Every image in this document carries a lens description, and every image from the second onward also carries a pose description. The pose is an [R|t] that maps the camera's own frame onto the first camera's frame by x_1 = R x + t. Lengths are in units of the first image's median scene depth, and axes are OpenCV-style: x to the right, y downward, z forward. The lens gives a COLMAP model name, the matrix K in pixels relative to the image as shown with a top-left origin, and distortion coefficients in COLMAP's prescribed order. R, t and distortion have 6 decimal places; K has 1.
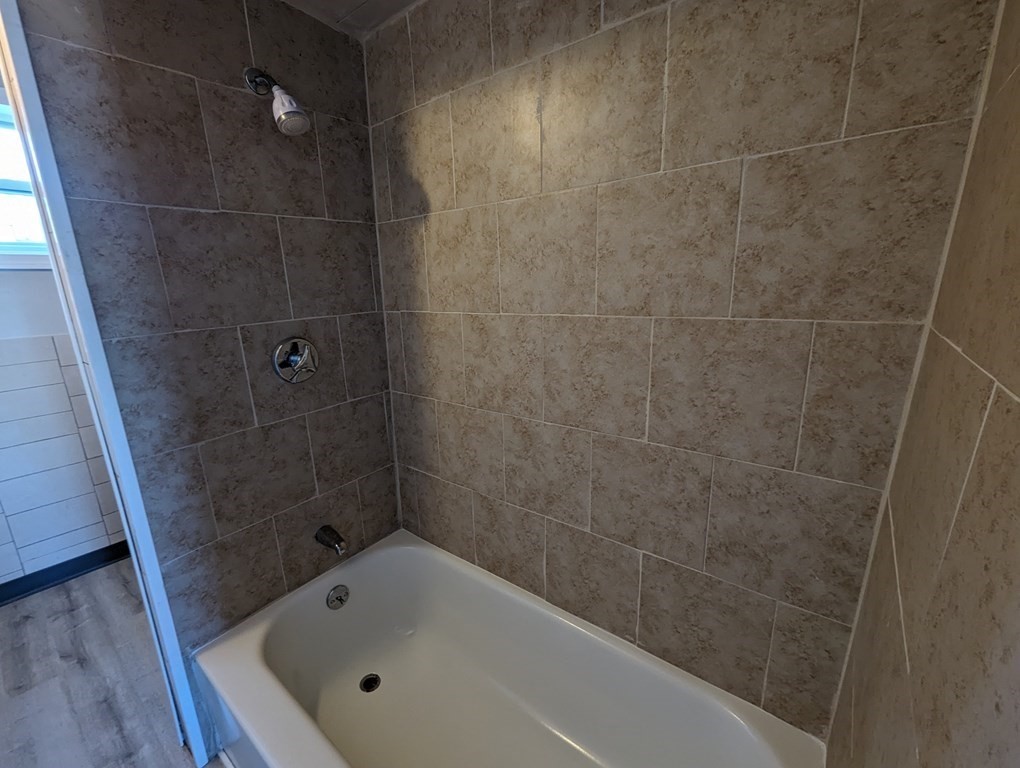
lens RADIAL K [[421.4, 0, 512.4], [0, 421.4, 388.6], [0, 0, 1]] dist [-0.002610, 0.002014]
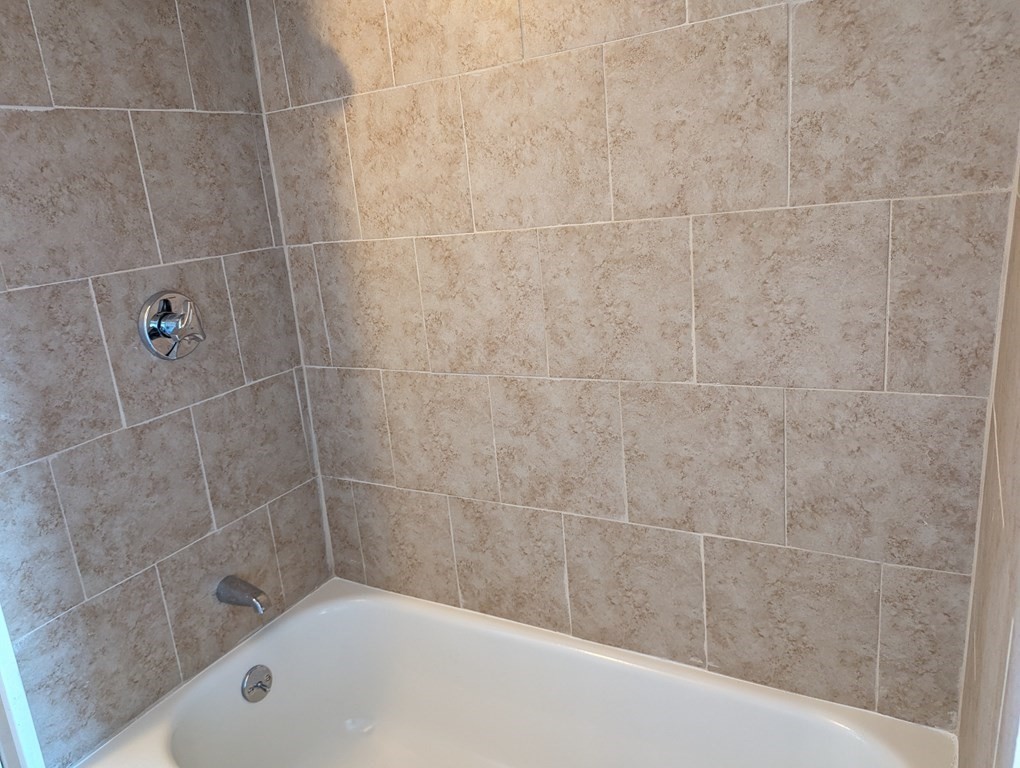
lens RADIAL K [[716.2, 0, 499.7], [0, 716.2, 380.4], [0, 0, 1]] dist [0.052273, -0.044469]
pose [[0.990565, -0.096036, 0.097761, -0.139174], [0.096046, 0.995366, 0.004621, 0.074158], [-0.097752, 0.004813, 0.995199, -0.220688]]
